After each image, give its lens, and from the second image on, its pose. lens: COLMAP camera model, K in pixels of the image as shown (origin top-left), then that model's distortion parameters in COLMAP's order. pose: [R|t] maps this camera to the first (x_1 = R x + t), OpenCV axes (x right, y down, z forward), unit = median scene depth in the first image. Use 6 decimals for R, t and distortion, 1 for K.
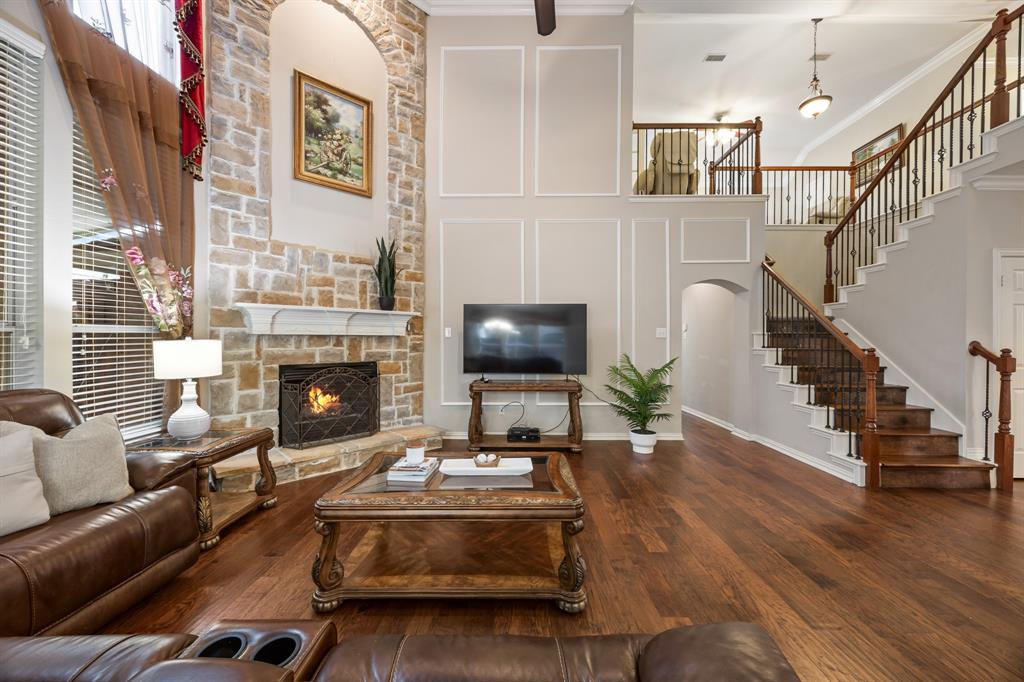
lens RADIAL K [[397.3, 0, 509.7], [0, 397.3, 339.0], [0, 0, 1]] dist [-0.000124, 0.000057]
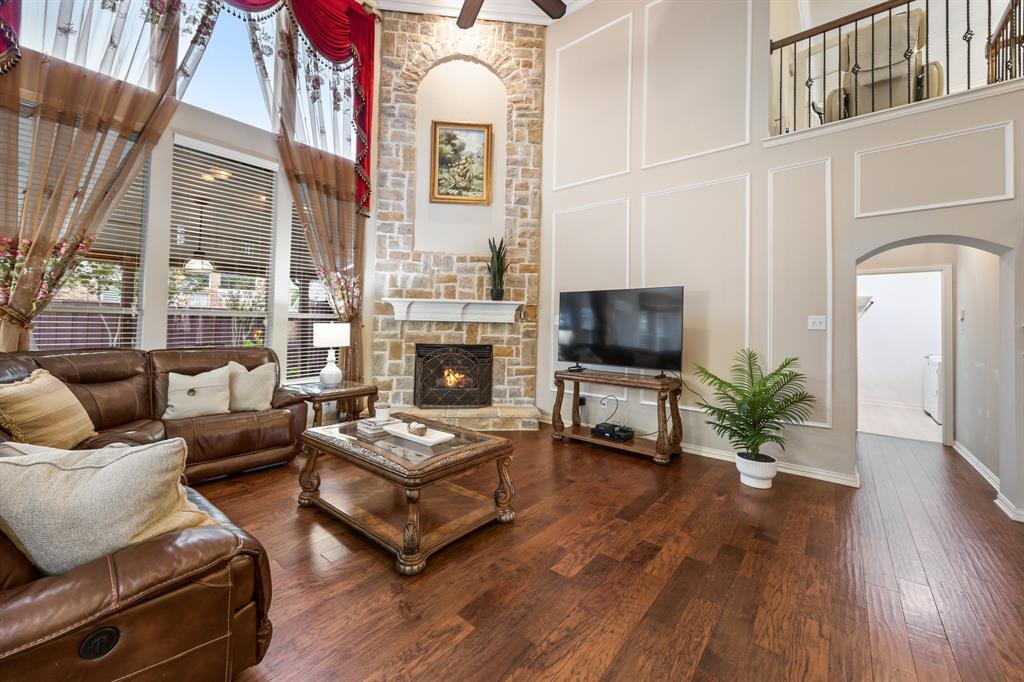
lens RADIAL K [[397.3, 0, 490.5], [0, 397.3, 313.6], [0, 0, 1]] dist [-0.000124, 0.000057]
pose [[0.772827, -0.004345, -0.634602, 0.416872], [-0.018986, 0.999371, -0.029964, 0.000642], [0.634333, 0.035206, 0.772258, 0.112945]]
